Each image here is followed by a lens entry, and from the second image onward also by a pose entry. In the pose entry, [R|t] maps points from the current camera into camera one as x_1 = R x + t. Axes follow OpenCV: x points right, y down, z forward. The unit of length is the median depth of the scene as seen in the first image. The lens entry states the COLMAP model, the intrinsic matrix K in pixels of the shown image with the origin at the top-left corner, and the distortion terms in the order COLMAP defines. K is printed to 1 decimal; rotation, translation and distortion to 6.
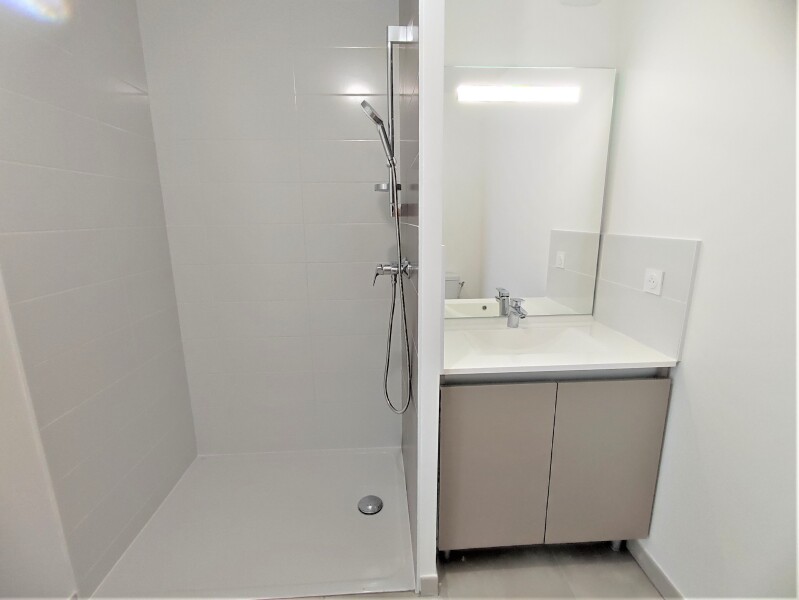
lens RADIAL K [[369.4, 0, 399.5], [0, 369.4, 300.0], [0, 0, 1]] dist [-0.013092, -0.000047]
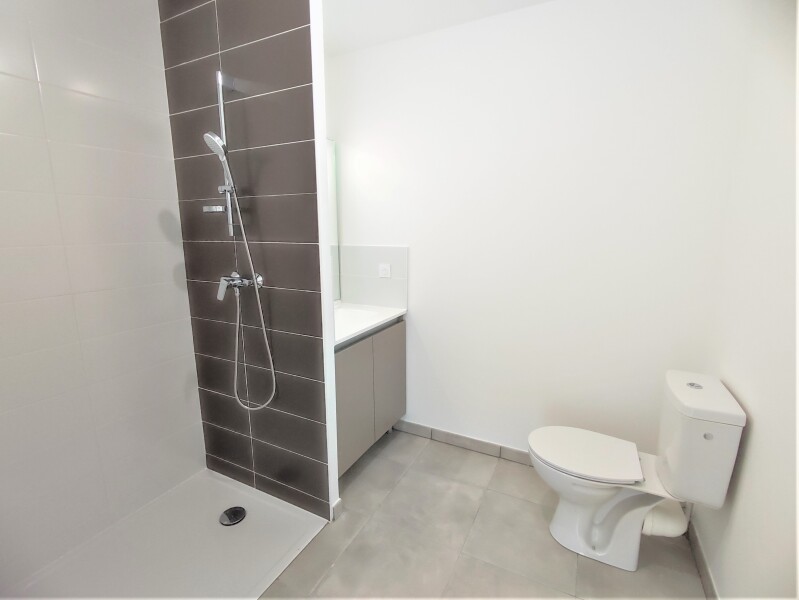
lens RADIAL K [[369.4, 0, 399.5], [0, 369.4, 300.0], [0, 0, 1]] dist [-0.013092, -0.000047]
pose [[0.515139, -0.152522, 0.843427, -0.802419], [0.183566, 0.980839, 0.065255, -0.014670], [-0.837219, 0.121209, 0.533266, -0.000103]]
